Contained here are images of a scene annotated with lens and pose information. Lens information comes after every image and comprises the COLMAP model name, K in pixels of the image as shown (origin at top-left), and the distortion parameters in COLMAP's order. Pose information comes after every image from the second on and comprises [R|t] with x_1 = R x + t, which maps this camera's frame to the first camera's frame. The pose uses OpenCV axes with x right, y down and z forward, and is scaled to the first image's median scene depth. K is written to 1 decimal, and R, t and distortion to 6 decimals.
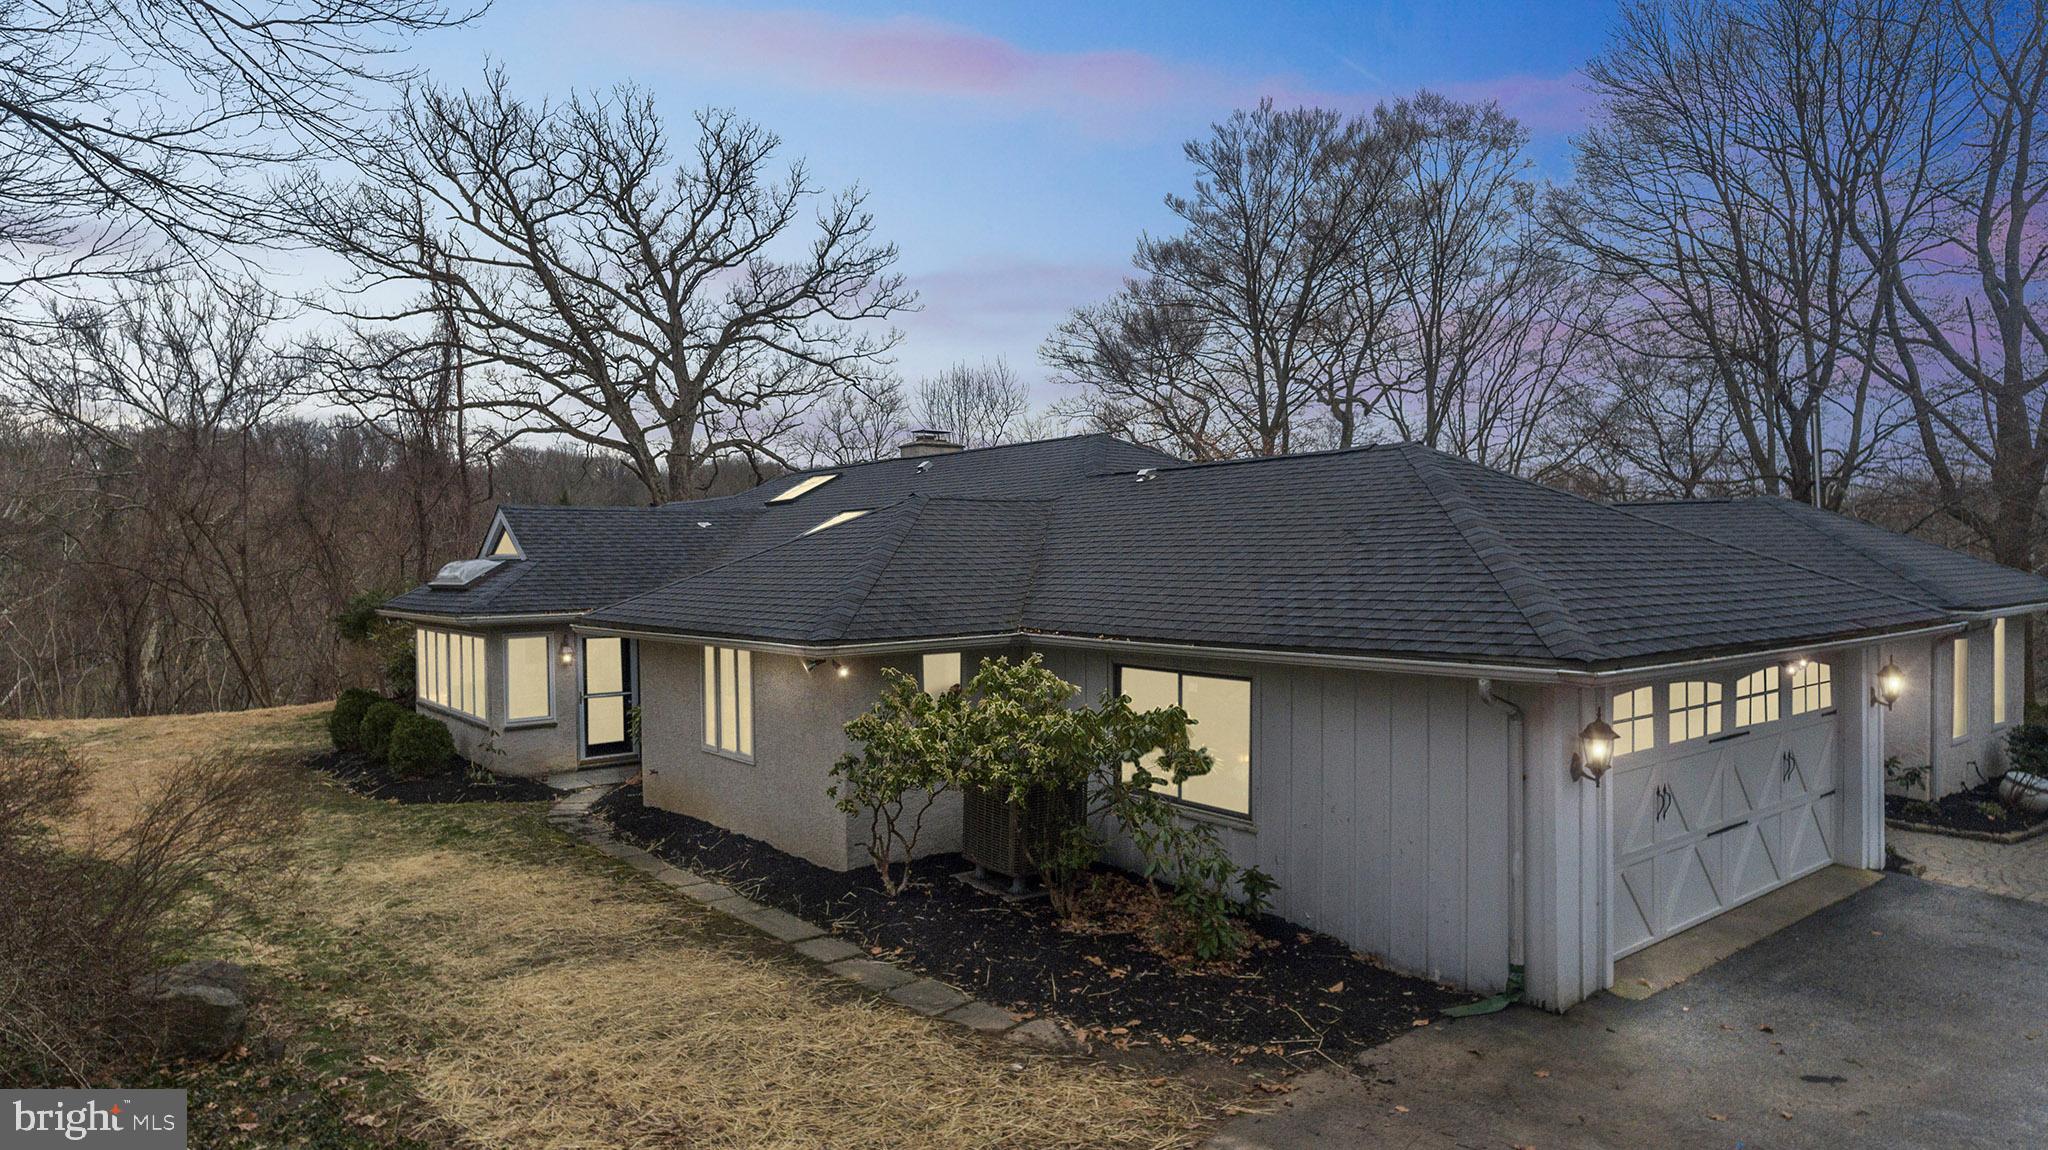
lens RADIAL K [[1211.8, 0, 1024.0], [0, 1211.8, 575.0], [0, 0, 1]] dist [-0.001442, -0.000639]
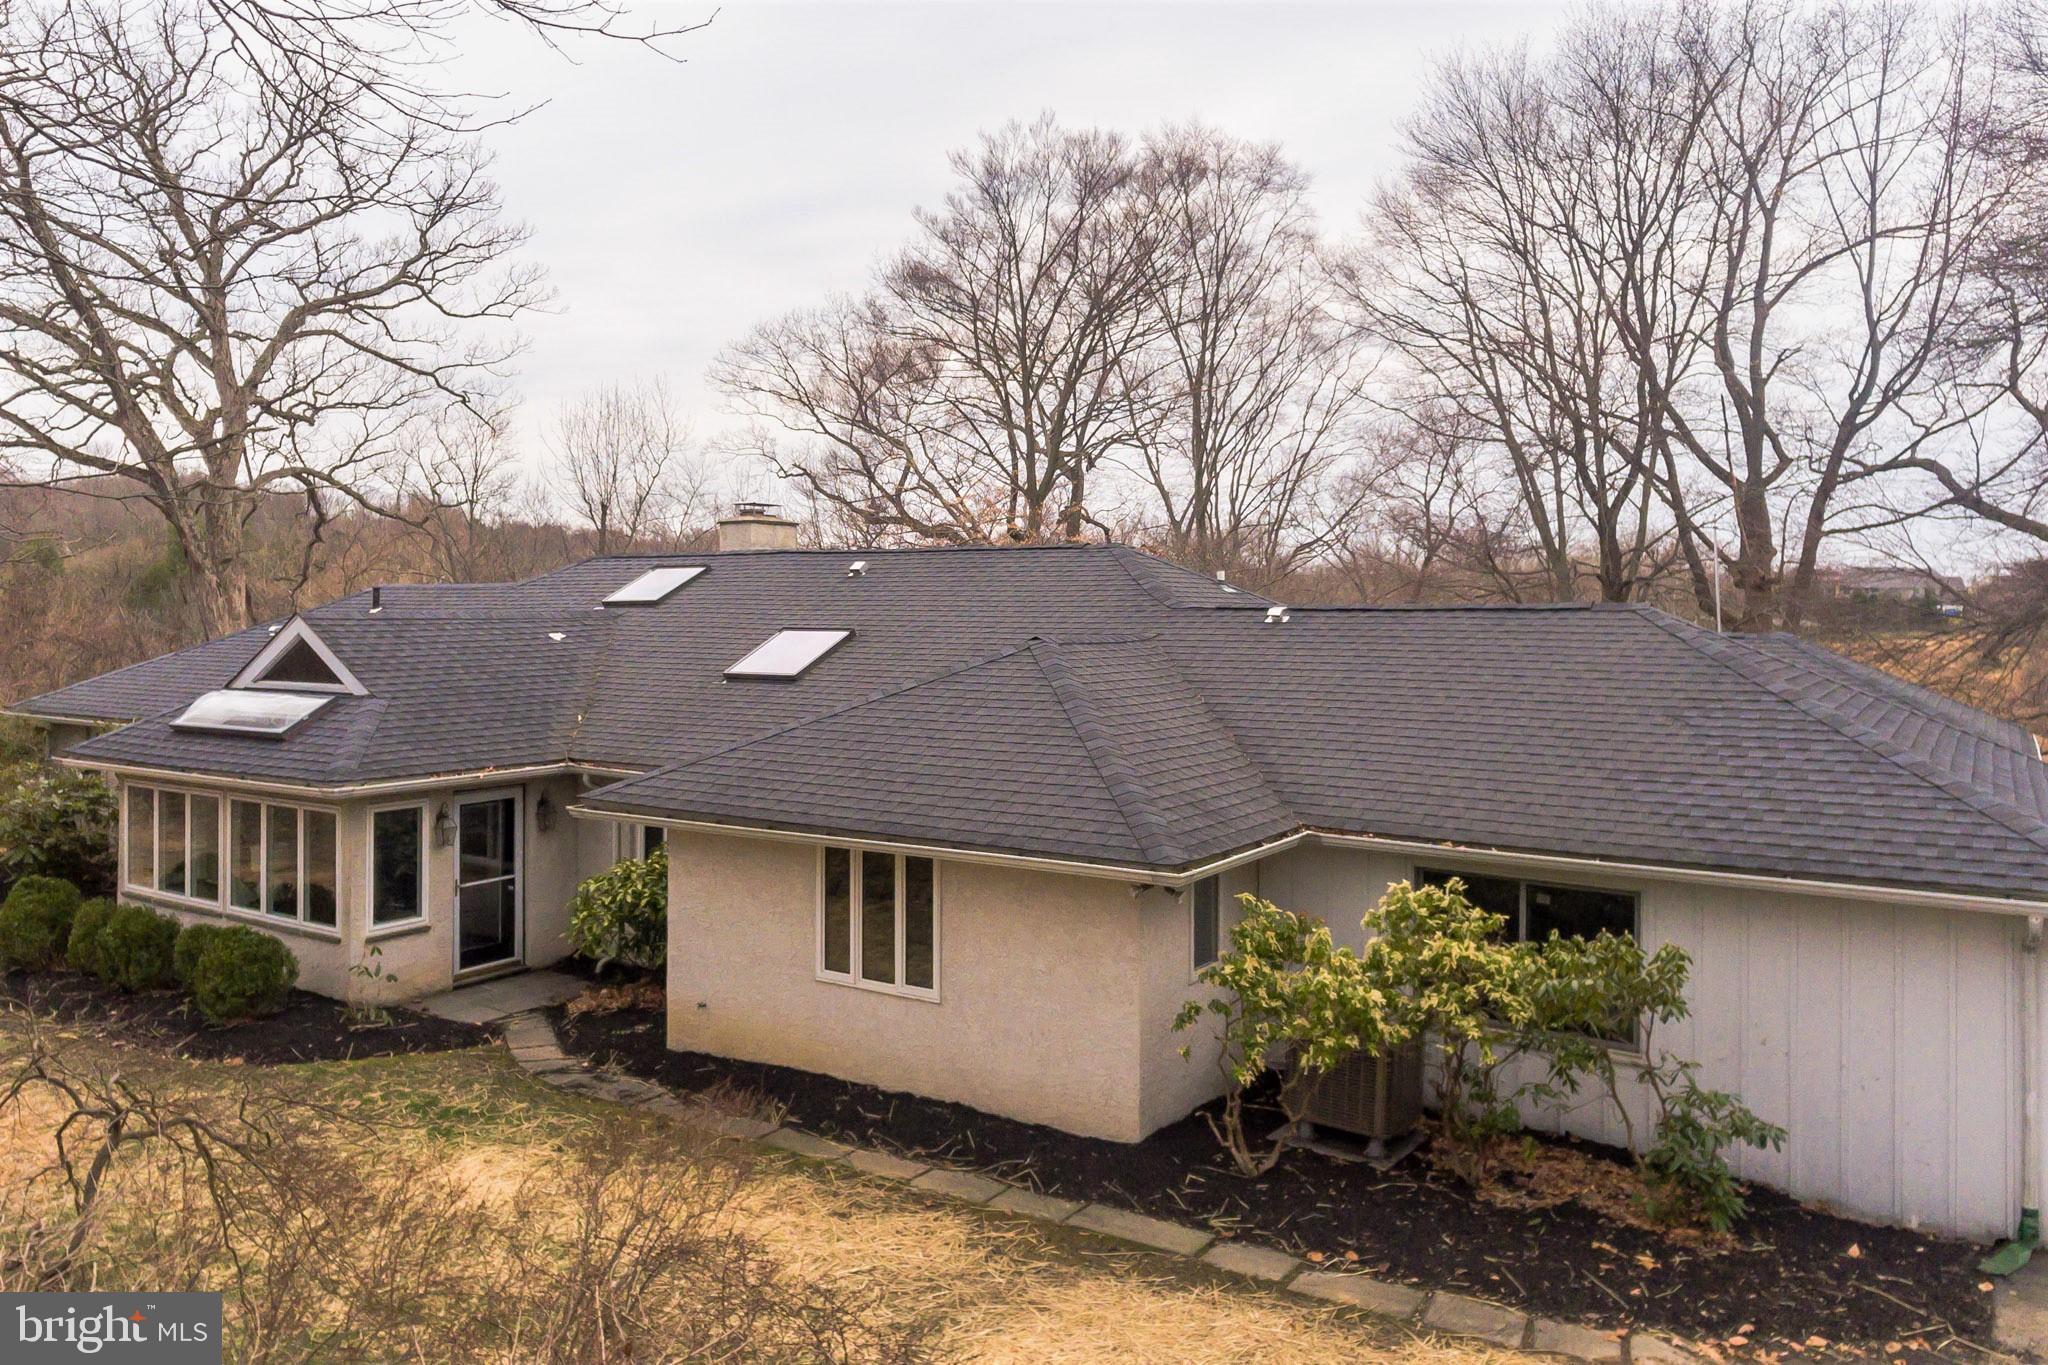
lens RADIAL K [[1465.4, 0, 1022.8], [0, 1465.4, 593.6], [0, 0, 1]] dist [0.003413, -0.001148]
pose [[0.952768, 0.018842, 0.303114, -0.311330], [-0.010893, 0.999551, -0.027896, -0.054225], [-0.303504, 0.023277, 0.952546, 0.053723]]
